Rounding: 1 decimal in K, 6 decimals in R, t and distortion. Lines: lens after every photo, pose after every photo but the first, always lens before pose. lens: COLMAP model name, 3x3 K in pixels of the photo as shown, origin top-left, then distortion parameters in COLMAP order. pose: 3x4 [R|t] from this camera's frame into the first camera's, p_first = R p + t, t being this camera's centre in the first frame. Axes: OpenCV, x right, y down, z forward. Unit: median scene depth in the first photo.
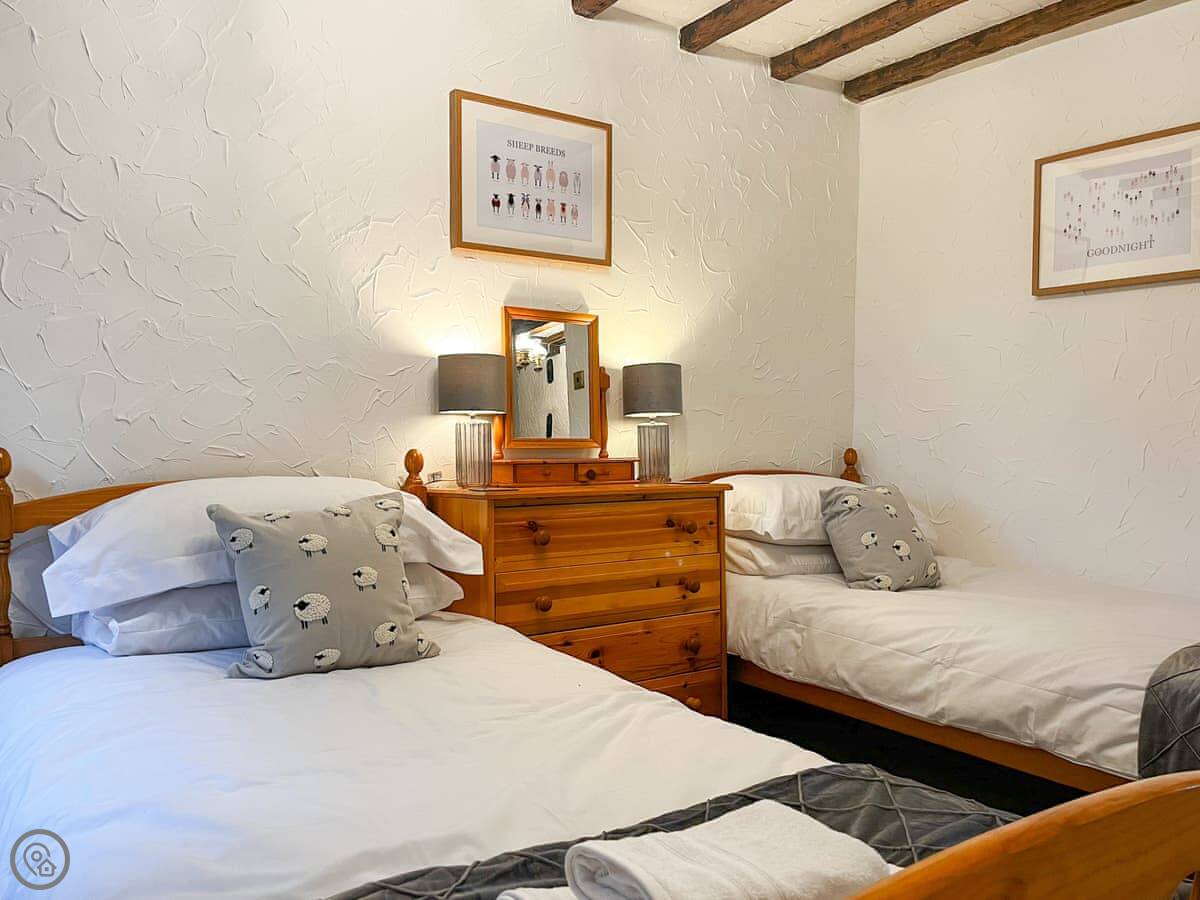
lens RADIAL K [[1010.7, 0, 600.0], [0, 1010.7, 450.0], [0, 0, 1]] dist [0.001997, -0.000066]
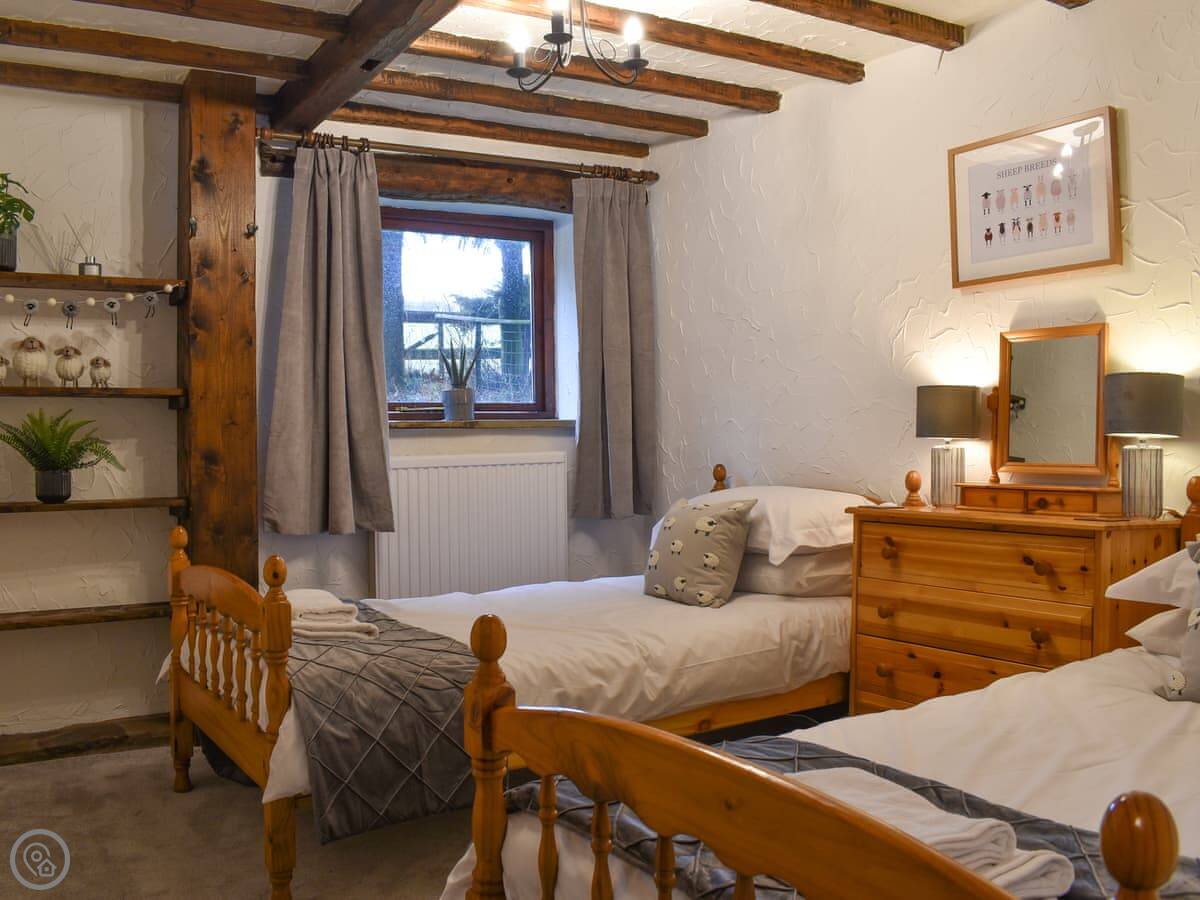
lens RADIAL K [[1120.7, 0, 600.0], [0, 1120.7, 450.0], [0, 0, 1]] dist [-0.147780, -0.003231]
pose [[-0.104190, -0.006109, -0.994539, 1.058457], [-0.021976, 0.999751, -0.003838, -0.011800], [0.994315, 0.021456, -0.104298, 0.725843]]
